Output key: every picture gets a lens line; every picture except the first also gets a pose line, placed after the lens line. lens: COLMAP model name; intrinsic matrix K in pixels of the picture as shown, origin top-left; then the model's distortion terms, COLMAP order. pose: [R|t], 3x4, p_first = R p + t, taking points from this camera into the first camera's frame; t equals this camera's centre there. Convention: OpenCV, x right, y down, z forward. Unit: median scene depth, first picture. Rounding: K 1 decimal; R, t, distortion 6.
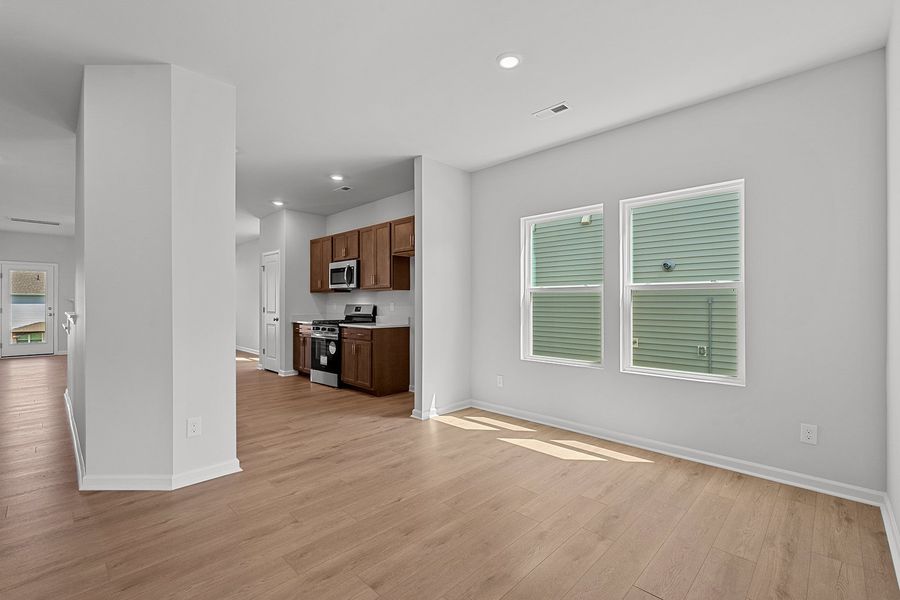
lens RADIAL K [[401.7, 0, 448.1], [0, 401.7, 302.9], [0, 0, 1]] dist [-0.001146, 0.000064]
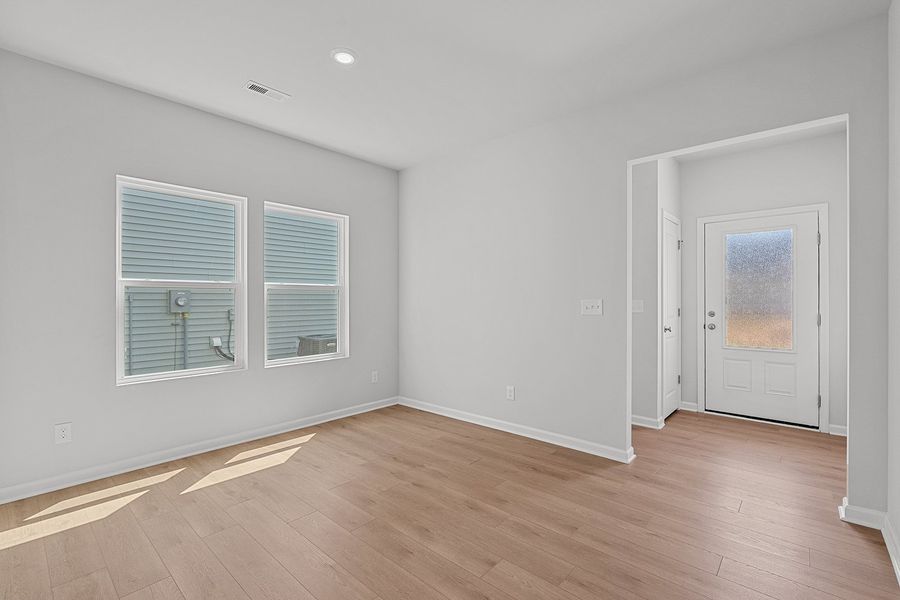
lens RADIAL K [[401.7, 0, 448.1], [0, 401.7, 302.9], [0, 0, 1]] dist [-0.001146, 0.000064]
pose [[-0.036952, -0.011871, 0.999247, -0.653957], [0.006440, 0.999906, 0.012117, -0.005385], [-0.999296, 0.006882, -0.036872, 0.603382]]
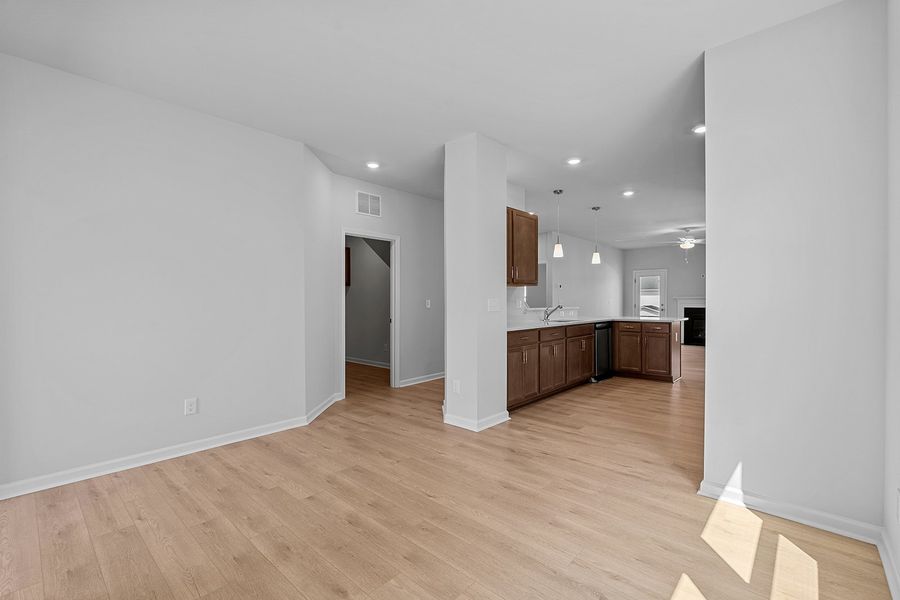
lens RADIAL K [[401.7, 0, 448.1], [0, 401.7, 302.9], [0, 0, 1]] dist [-0.001146, 0.000064]
pose [[0.024468, 0.003247, -0.999695, 0.656797], [0.001754, 0.999993, 0.003291, 0.003940], [0.999699, -0.001834, 0.024462, 0.762340]]
